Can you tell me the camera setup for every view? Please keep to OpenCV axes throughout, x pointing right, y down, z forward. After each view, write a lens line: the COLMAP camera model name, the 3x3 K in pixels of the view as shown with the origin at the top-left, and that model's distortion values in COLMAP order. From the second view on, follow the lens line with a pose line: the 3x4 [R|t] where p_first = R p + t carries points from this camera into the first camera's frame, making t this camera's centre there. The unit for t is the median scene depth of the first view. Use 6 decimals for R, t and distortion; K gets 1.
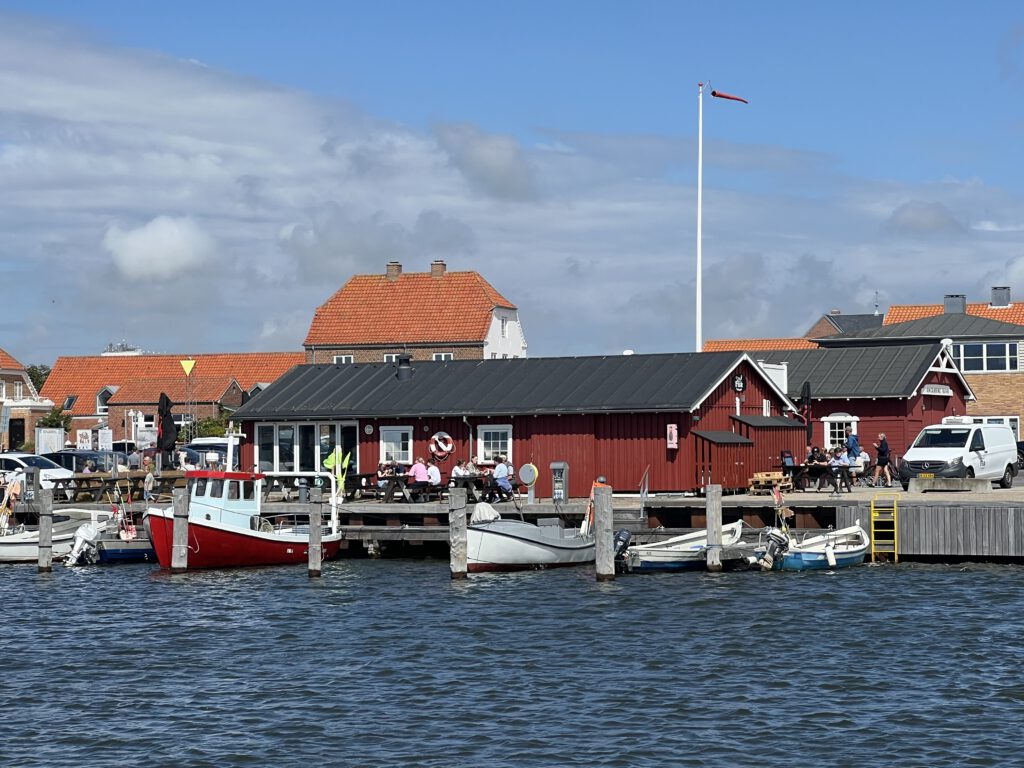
lens RADIAL K [[2692.7, 0, 512.0], [0, 2692.7, 384.5], [0, 0, 1]] dist [-0.044489, 0.000000]
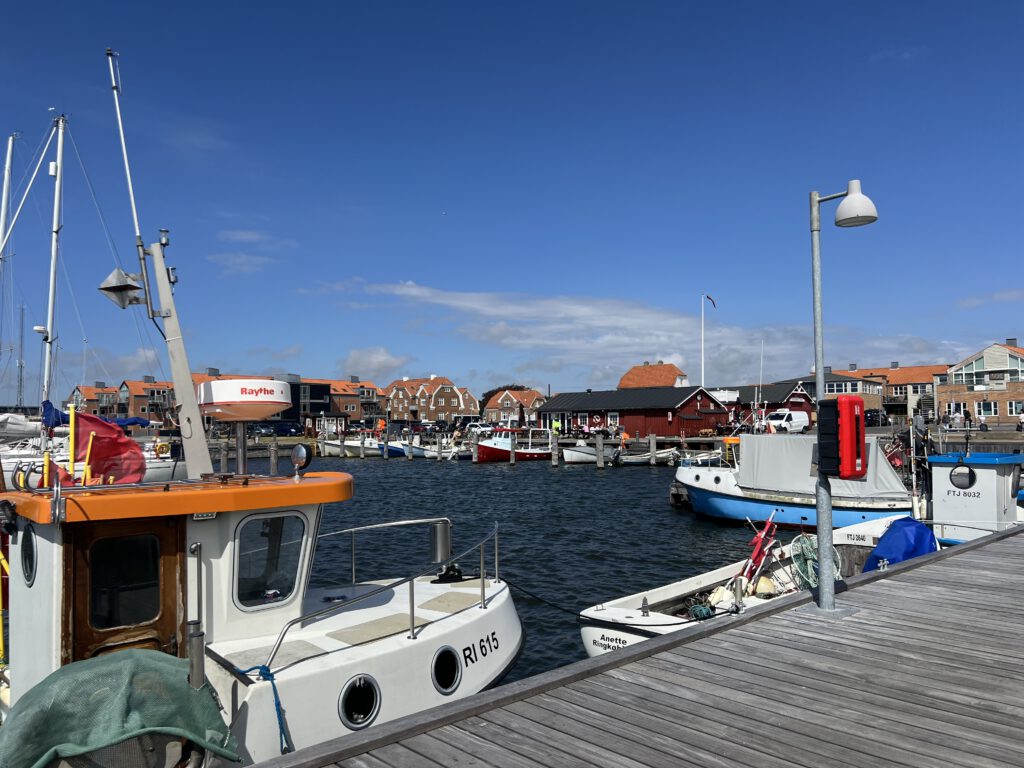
lens RADIAL K [[760.4, 0, 512.2], [0, 760.4, 385.1], [0, 0, 1]] dist [0.028563, -0.032372]
pose [[0.950840, -0.016412, -0.309249, 0.144349], [0.009334, 0.999660, -0.024353, 0.004173], [0.309543, 0.020269, 0.950669, 0.182788]]
